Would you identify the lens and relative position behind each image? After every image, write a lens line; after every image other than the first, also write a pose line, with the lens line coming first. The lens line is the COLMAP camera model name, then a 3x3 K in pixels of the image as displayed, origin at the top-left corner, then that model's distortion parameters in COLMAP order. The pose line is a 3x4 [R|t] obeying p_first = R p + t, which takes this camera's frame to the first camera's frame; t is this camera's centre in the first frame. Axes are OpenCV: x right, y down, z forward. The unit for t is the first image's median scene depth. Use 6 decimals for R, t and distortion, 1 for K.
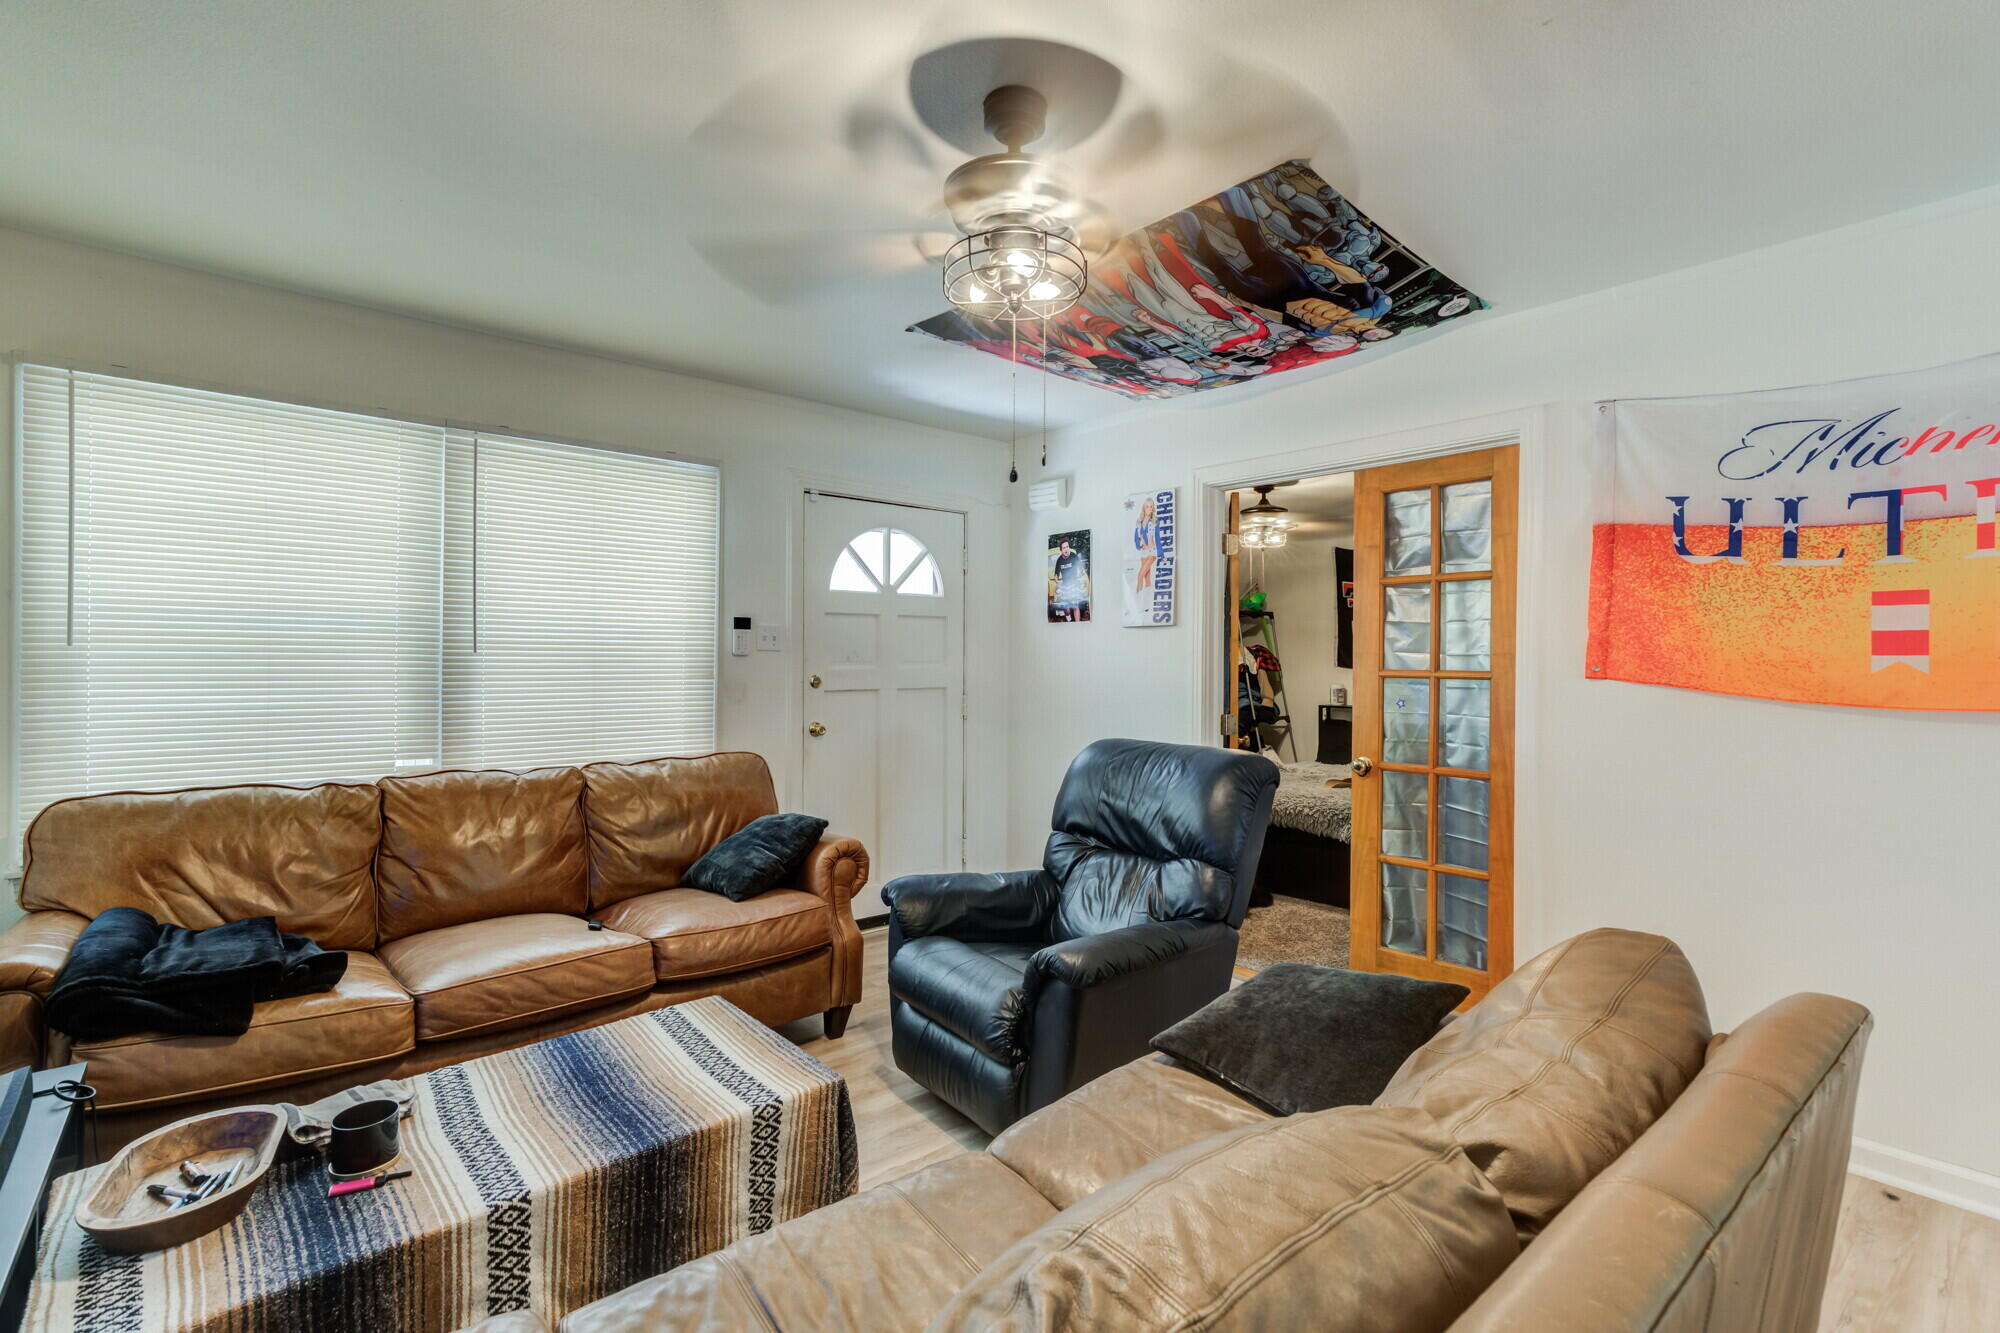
lens RADIAL K [[913.5, 0, 988.1], [0, 913.5, 667.7], [0, 0, 1]] dist [-0.011759, 0.014629]
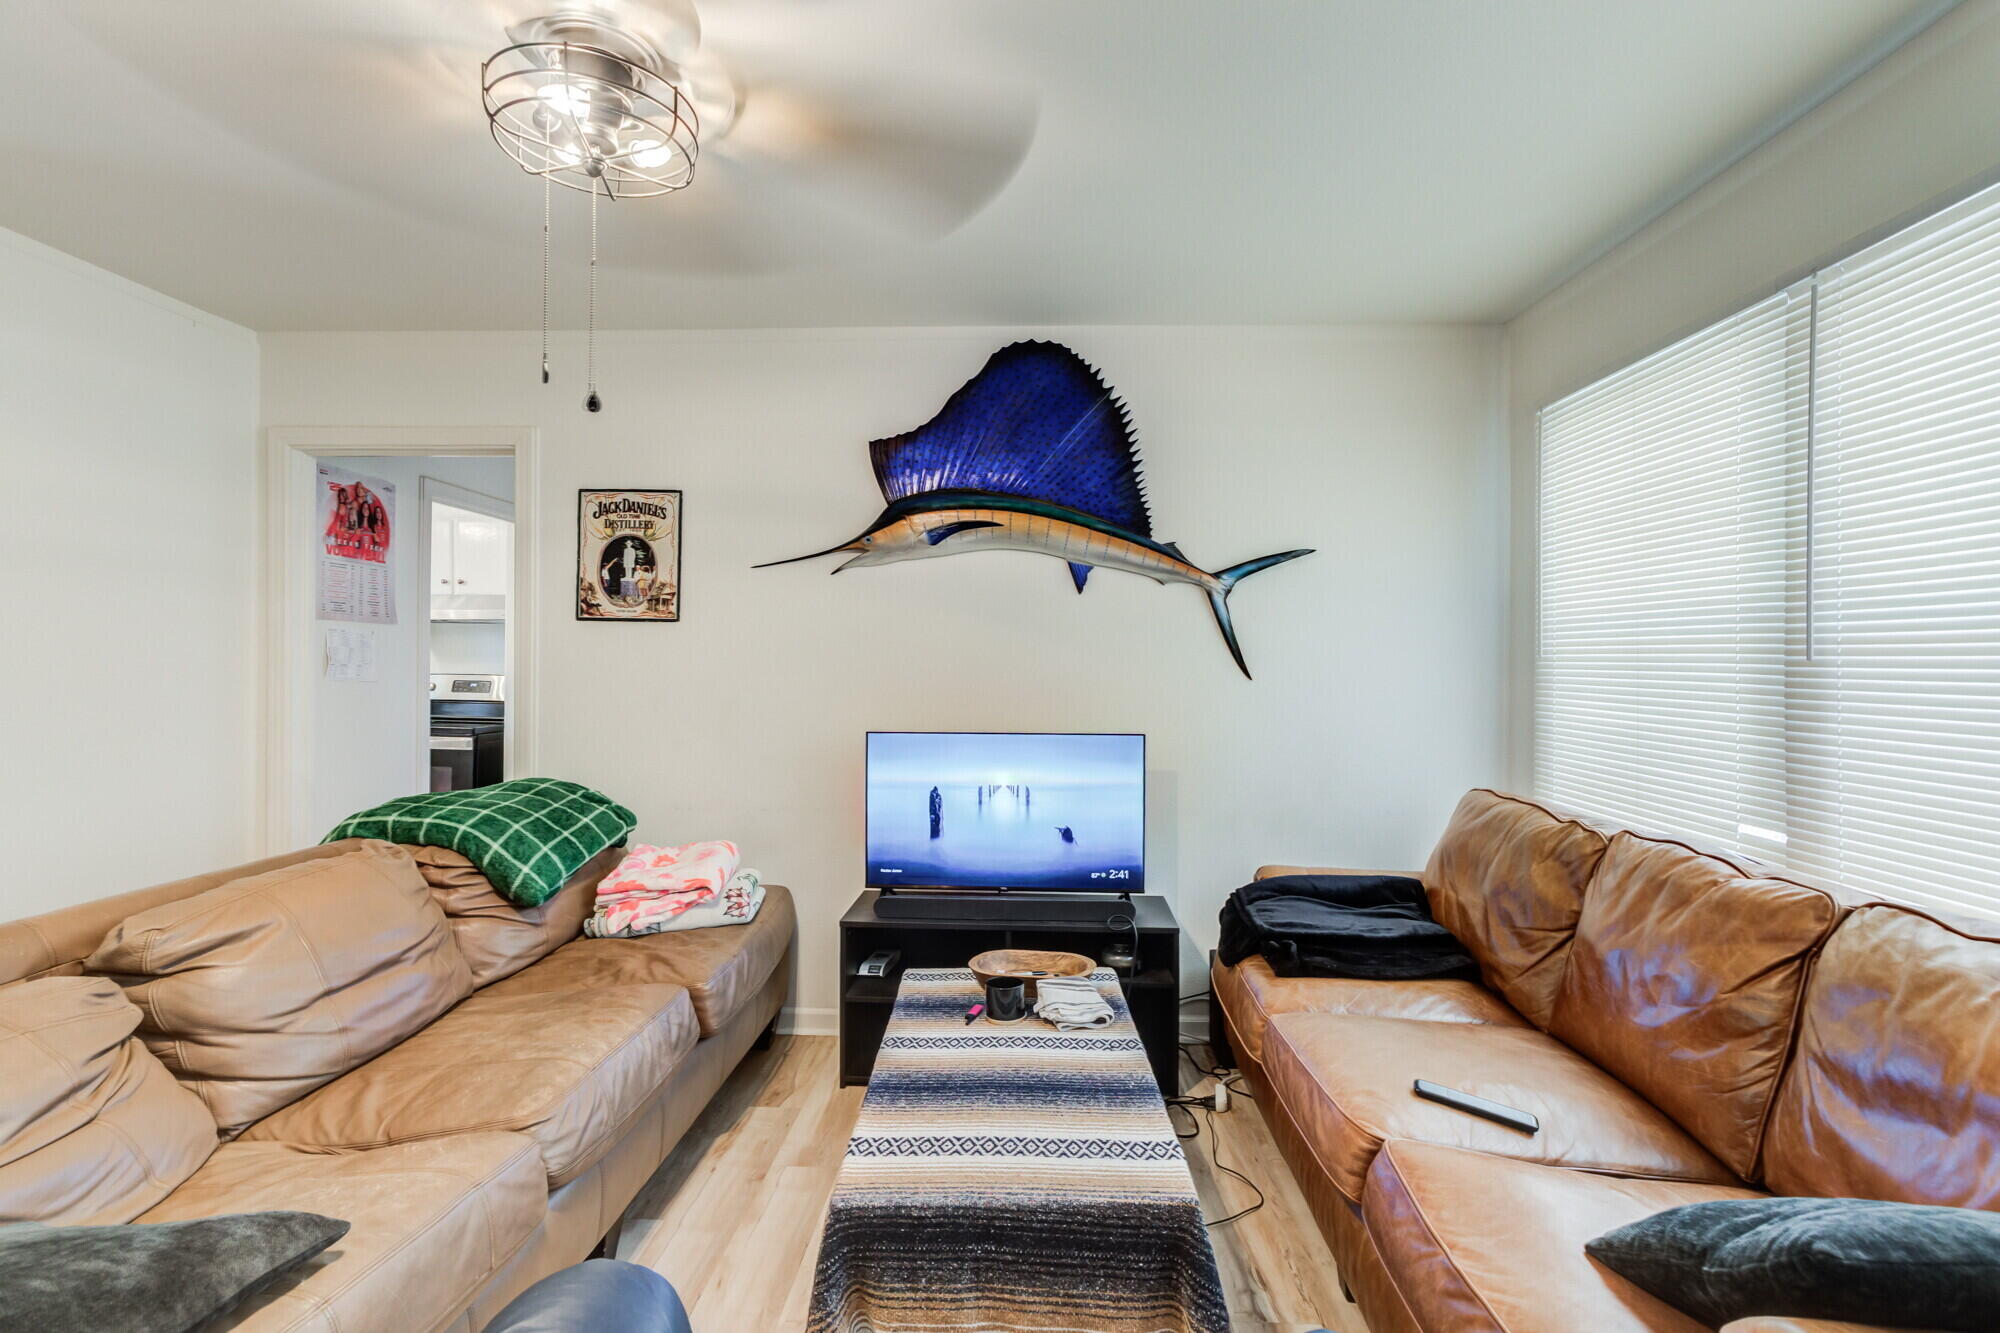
lens RADIAL K [[920.5, 0, 1000.0], [0, 920.5, 666.5], [0, 0, 1]] dist [-0.018436, 0.011183]
pose [[-0.668459, -0.006029, -0.743725, 0.227704], [-0.019649, 0.999761, 0.009556, -0.009633], [0.743489, 0.021001, -0.668418, 1.131232]]
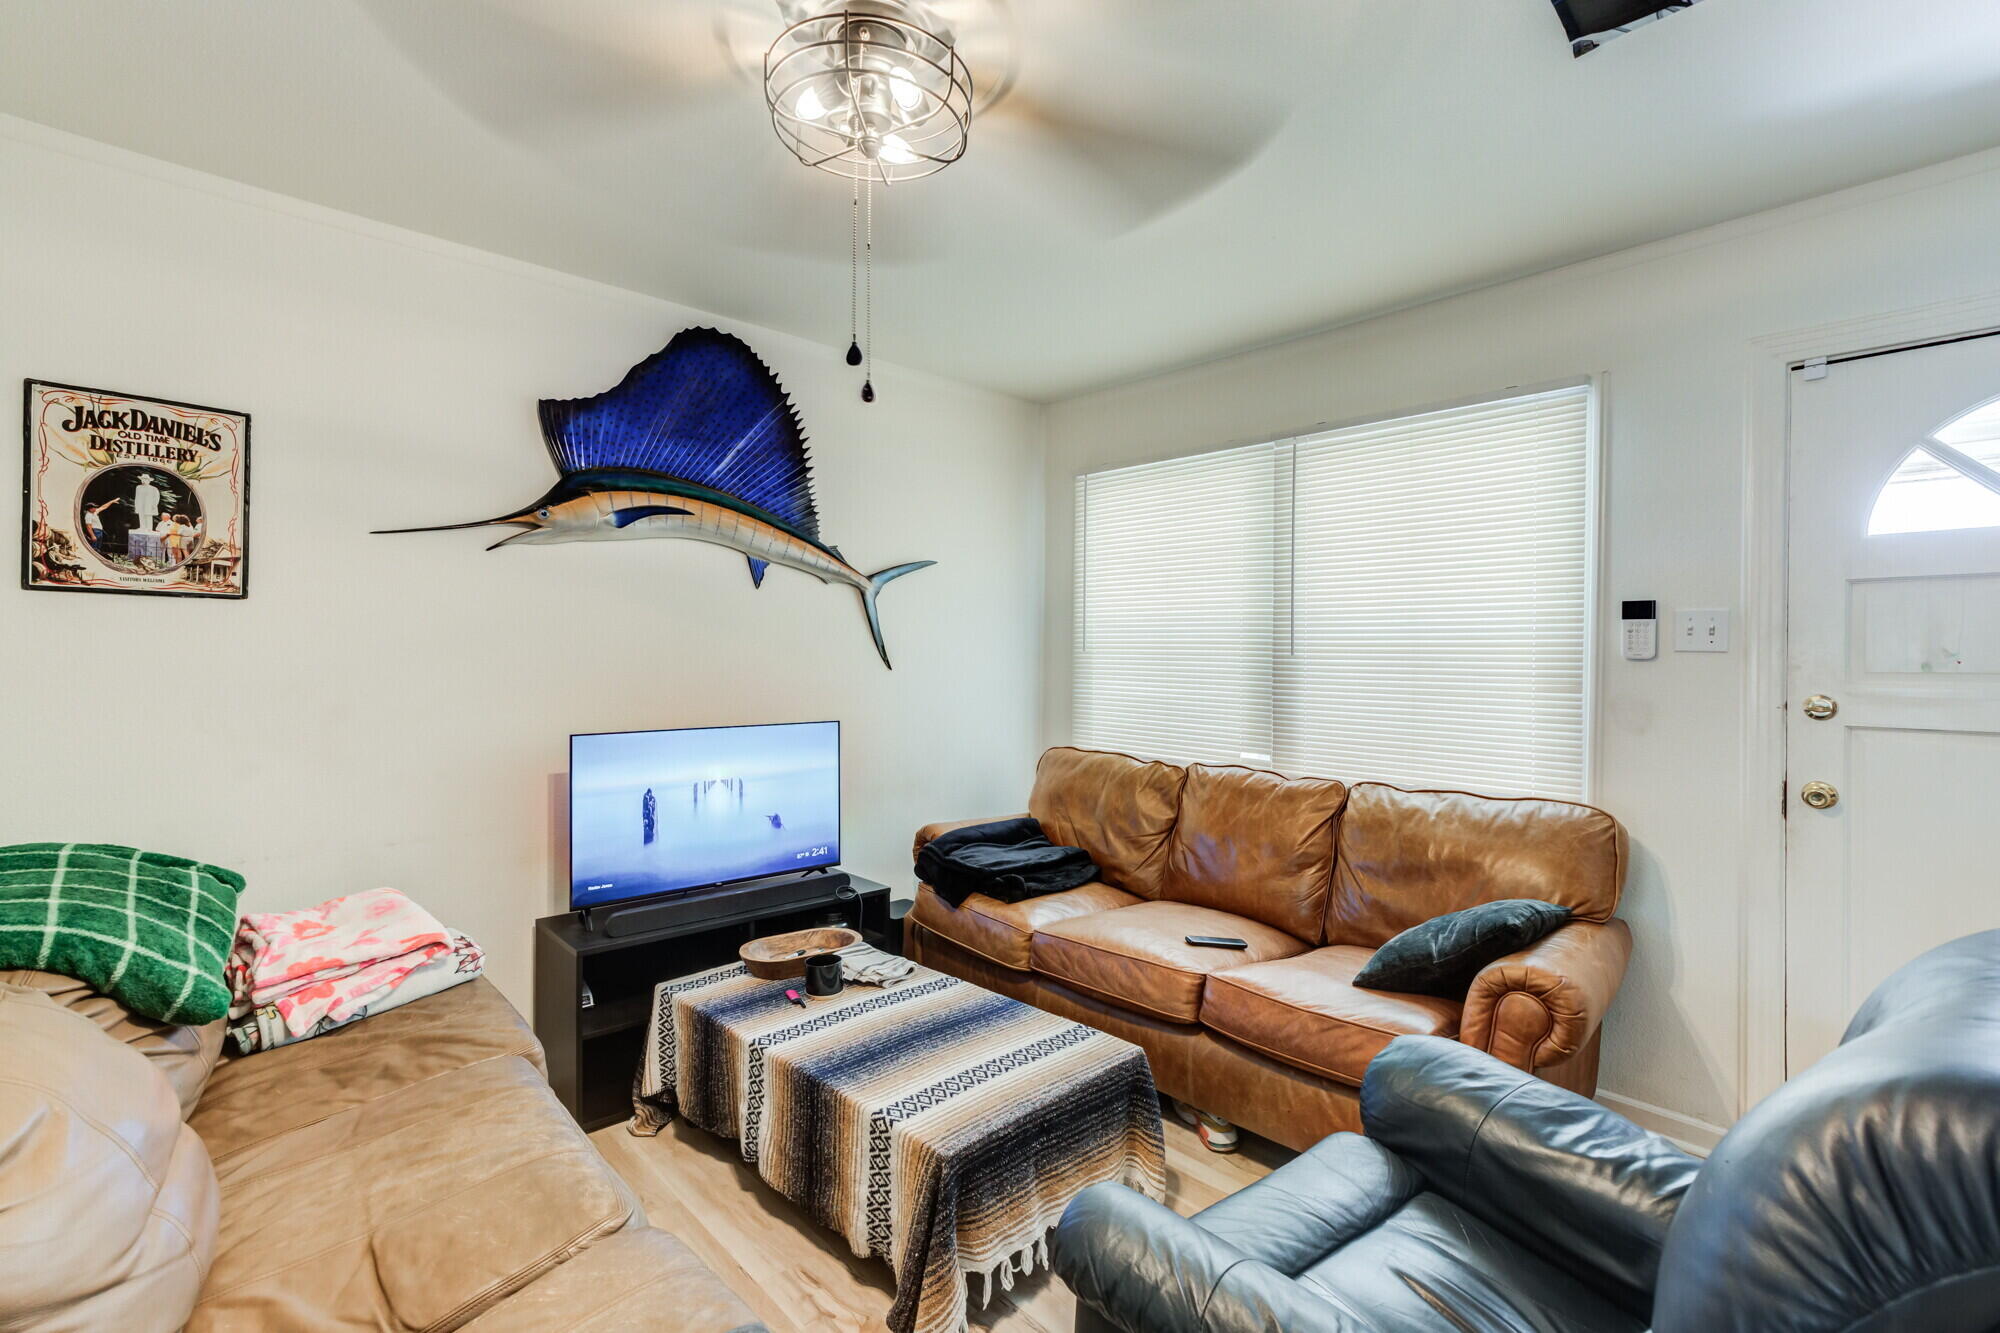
lens RADIAL K [[898.6, 0, 1000.0], [0, 898.6, 666.5], [0, 0, 1]] dist [-0.023747, 0.020416]
pose [[0.051921, 0.008425, -0.998616, 0.466239], [-0.019753, 0.999777, 0.007408, -0.005978], [0.998456, 0.019341, 0.052076, 0.701199]]
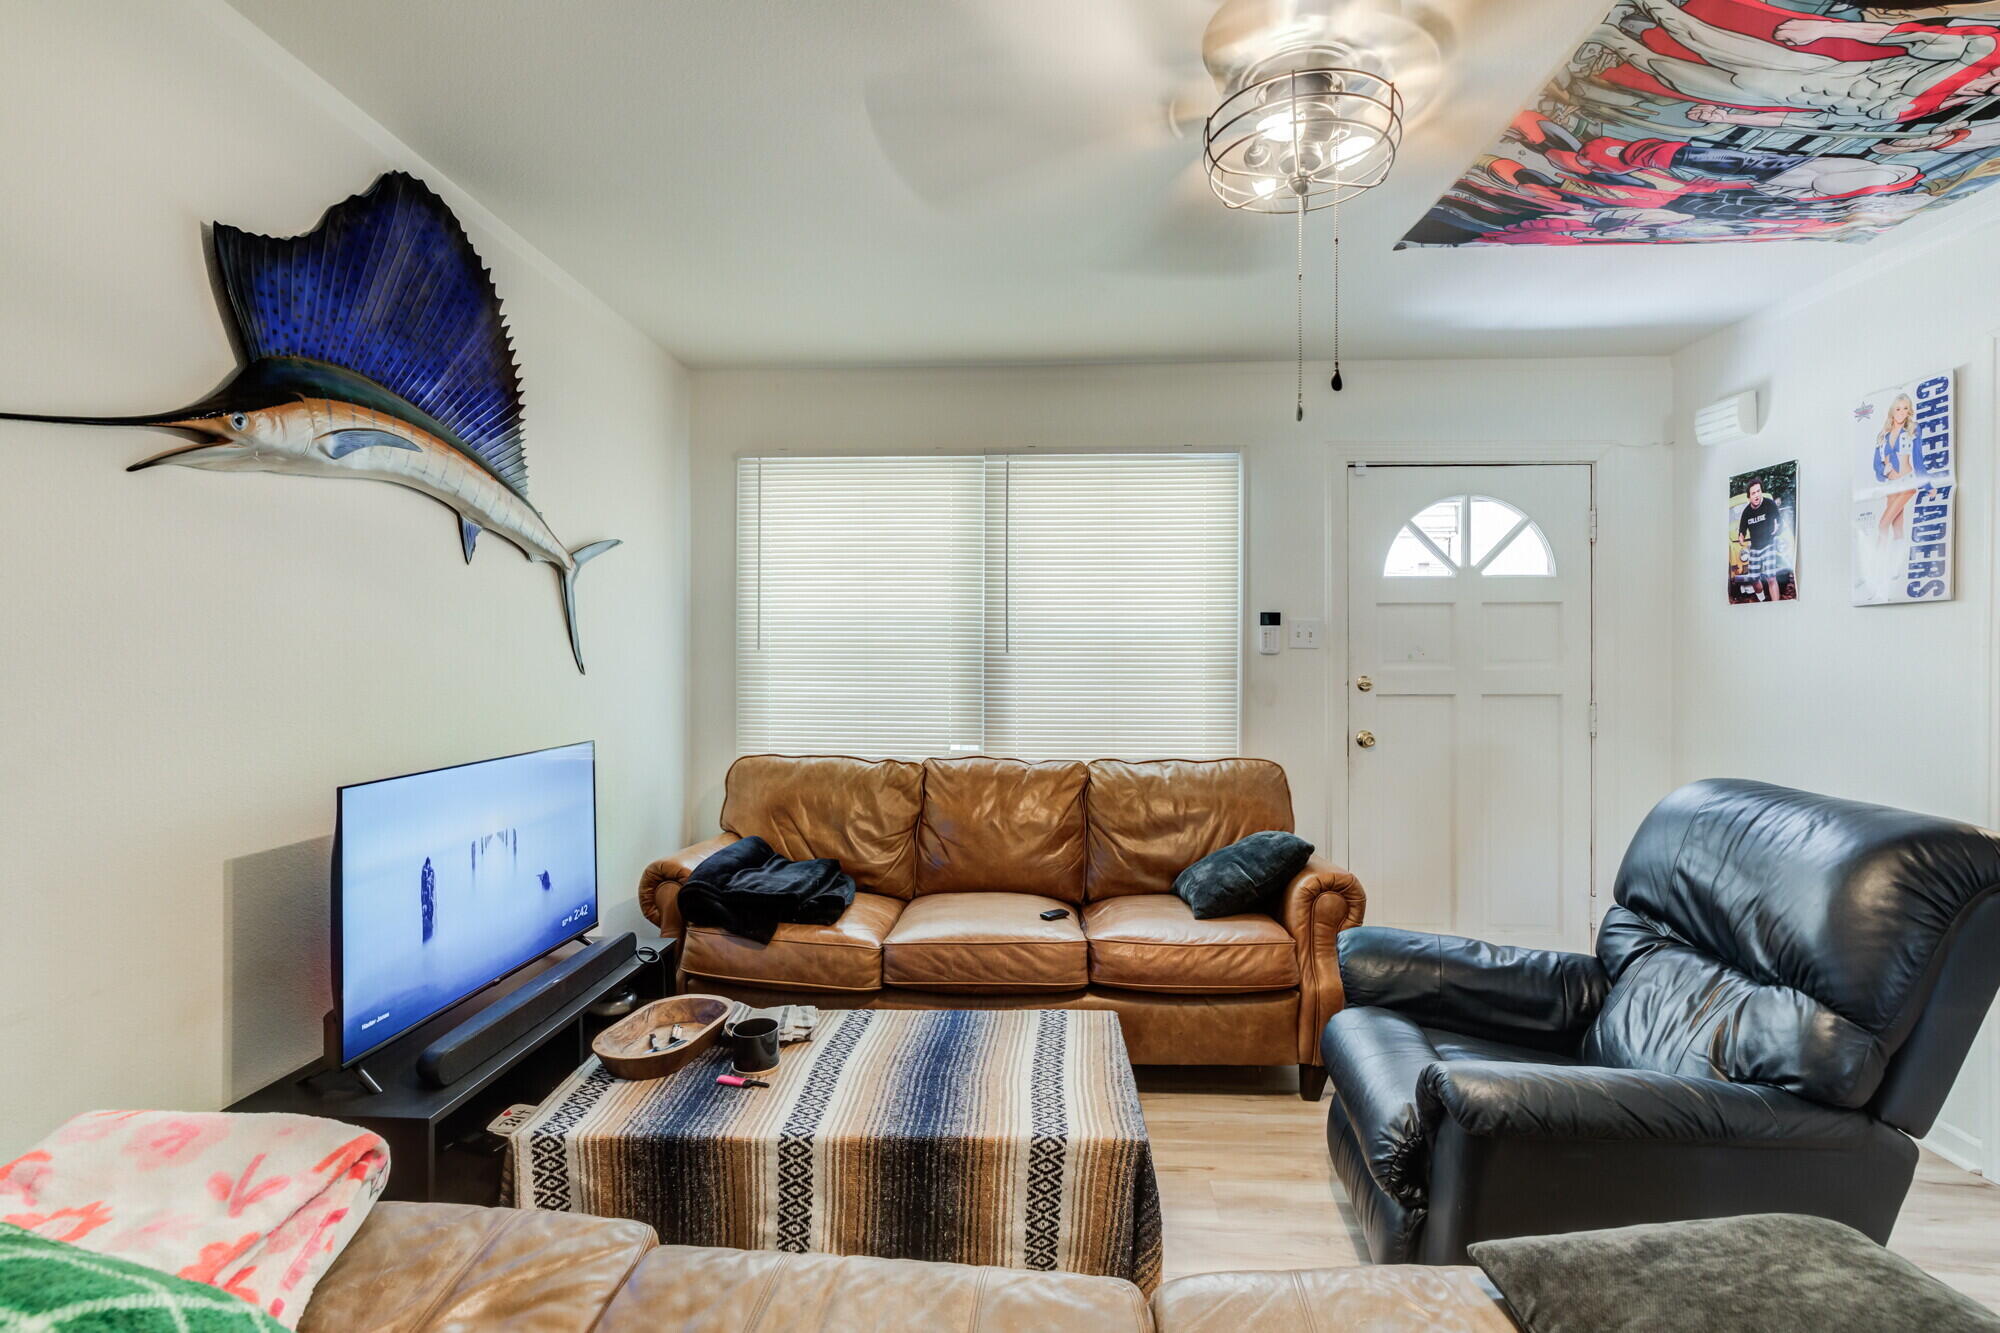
lens RADIAL K [[932.5, 0, 1000.0], [0, 932.5, 666.5], [0, 0, 1]] dist [-0.018232, 0.014956]
pose [[0.723537, 0.003628, -0.690276, 0.246258], [-0.004583, 0.999989, 0.000452, -0.000294], [0.690270, 0.002837, 0.723546, 0.184972]]
